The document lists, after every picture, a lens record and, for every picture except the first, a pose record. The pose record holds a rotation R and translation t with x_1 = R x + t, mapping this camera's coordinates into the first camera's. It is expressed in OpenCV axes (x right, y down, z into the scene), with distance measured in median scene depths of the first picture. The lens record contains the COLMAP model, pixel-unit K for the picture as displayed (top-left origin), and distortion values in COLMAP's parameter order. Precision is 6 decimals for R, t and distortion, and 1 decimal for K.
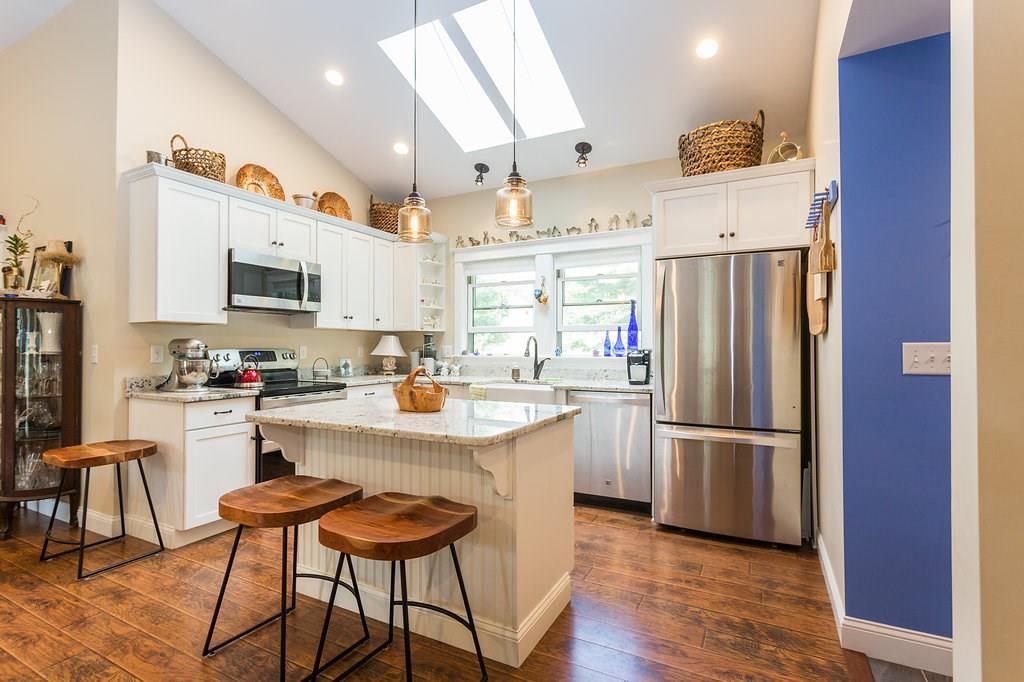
lens RADIAL K [[491.5, 0, 508.4], [0, 491.5, 331.7], [0, 0, 1]] dist [-0.001888, -0.000093]
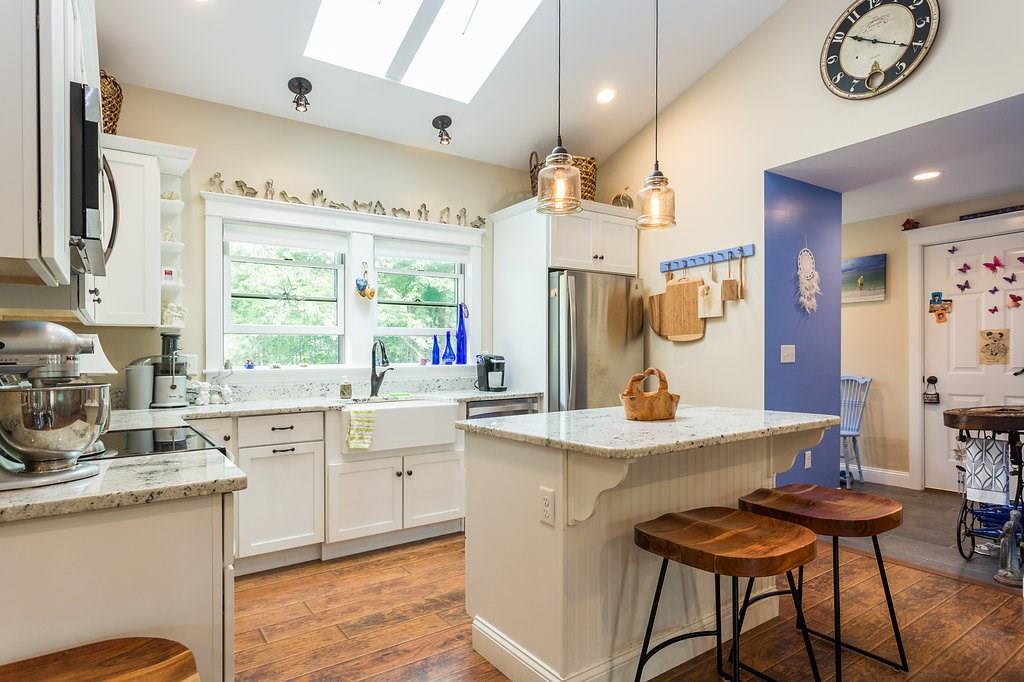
lens RADIAL K [[559.2, 0, 508.3], [0, 559.2, 356.3], [0, 0, 1]] dist [0.000589, 0.000146]
pose [[0.458152, -0.005454, 0.888857, -0.631088], [-0.009434, 0.999895, 0.010998, 0.023135], [-0.888824, -0.013424, 0.458052, 0.419250]]
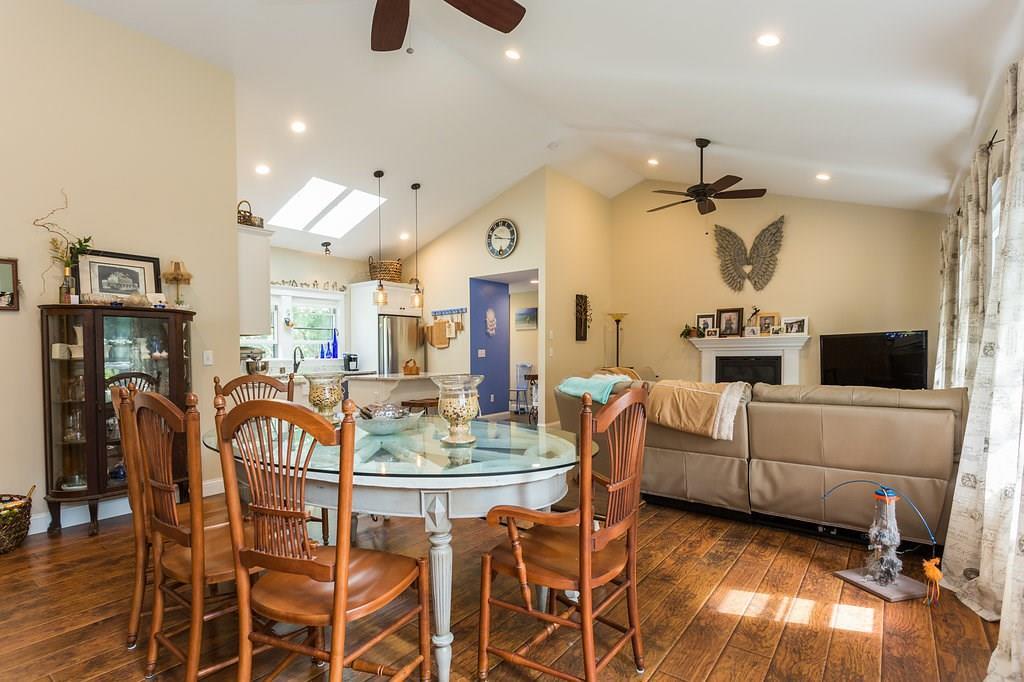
lens RADIAL K [[500.3, 0, 506.9], [0, 500.3, 370.2], [0, 0, 1]] dist [-0.000778, 0.000043]
pose [[0.165367, -0.035053, 0.985609, -1.502715], [-0.011368, 0.999234, 0.037445, 0.016467], [-0.986167, -0.017397, 0.164841, 0.019827]]
